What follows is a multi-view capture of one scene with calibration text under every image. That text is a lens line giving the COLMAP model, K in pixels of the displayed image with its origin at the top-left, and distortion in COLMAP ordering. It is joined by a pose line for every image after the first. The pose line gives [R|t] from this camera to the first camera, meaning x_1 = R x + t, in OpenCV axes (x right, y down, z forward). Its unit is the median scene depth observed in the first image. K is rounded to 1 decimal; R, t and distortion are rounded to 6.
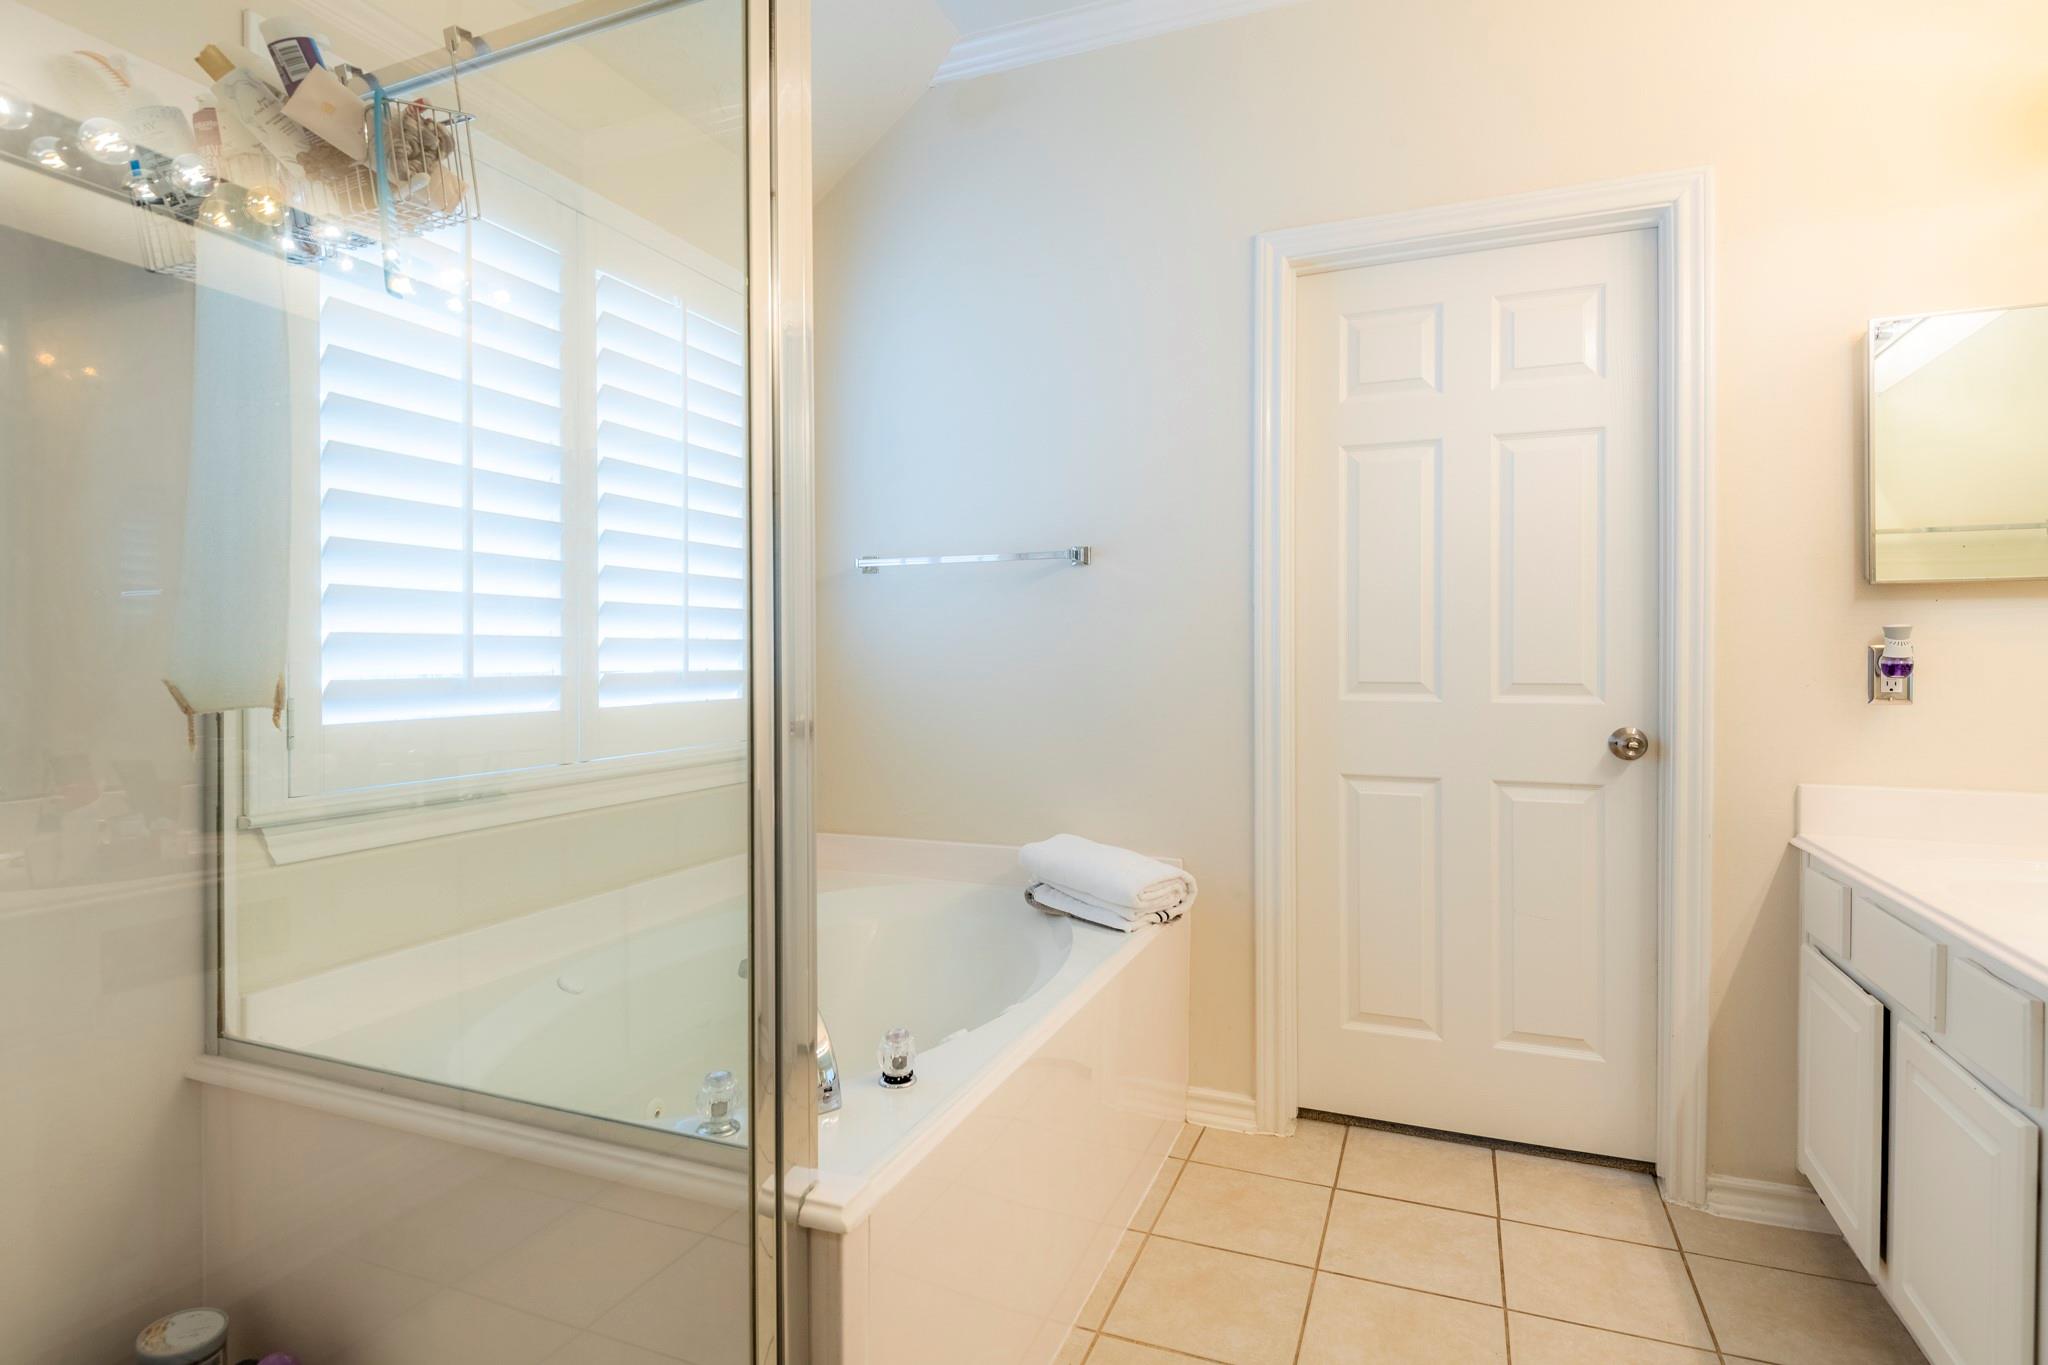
lens RADIAL K [[941.1, 0, 1016.0], [0, 941.1, 674.9], [0, 0, 1]] dist [0.015489, -0.018801]
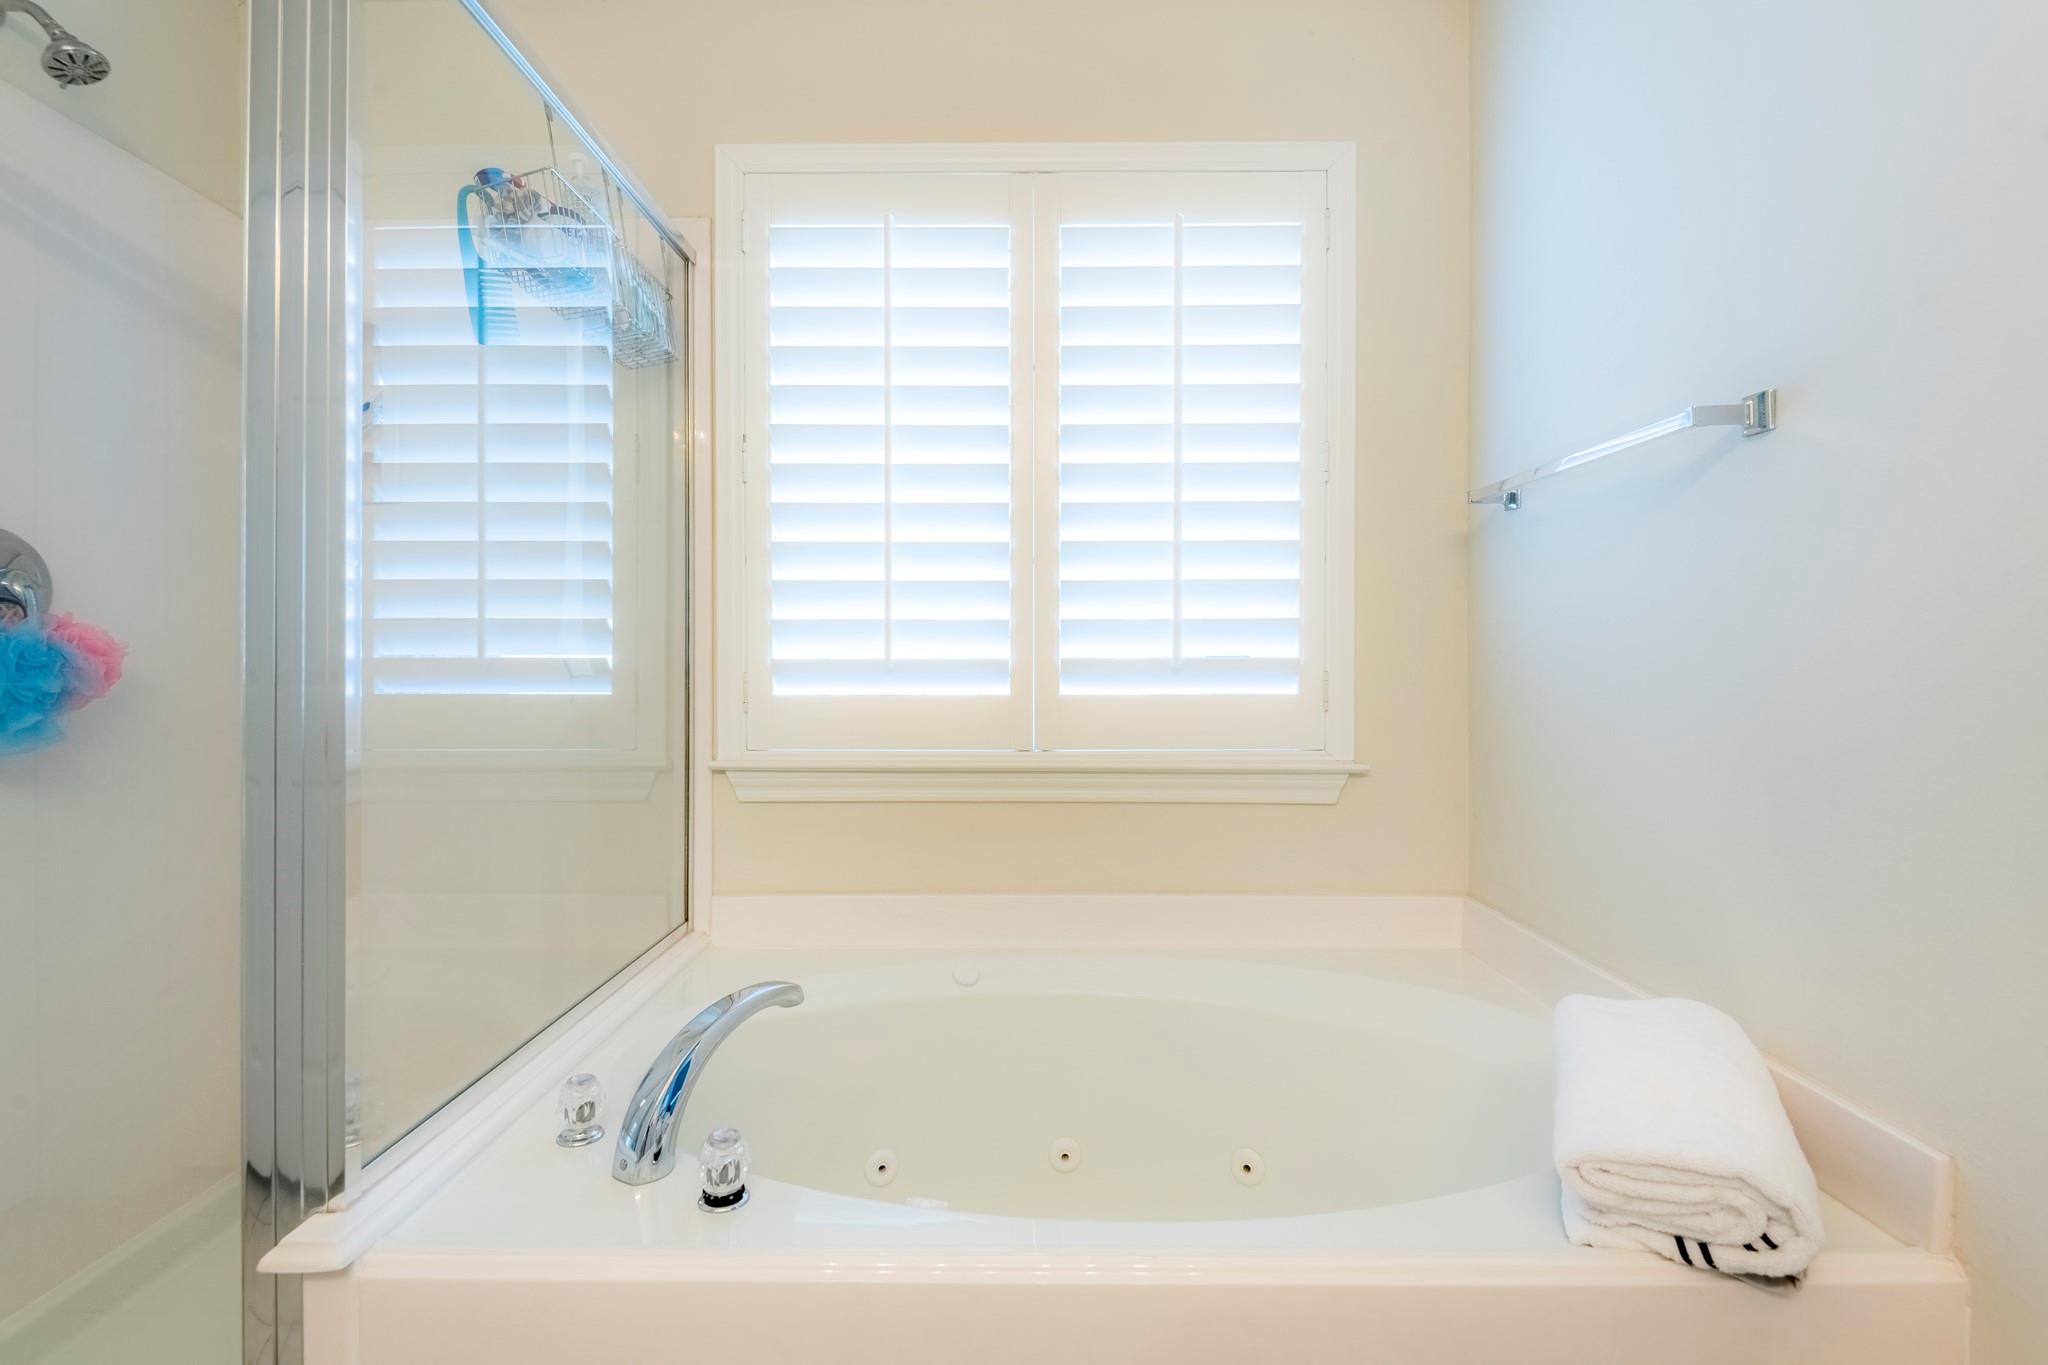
lens RADIAL K [[957.1, 0, 1024.0], [0, 957.1, 682.5], [0, 0, 1]] dist [-0.017323, -0.015209]
pose [[0.420302, 0.026280, -0.907004, 0.412057], [-0.017708, 0.999628, 0.020758, 0.003562], [0.907212, 0.007337, 0.420611, 0.581982]]
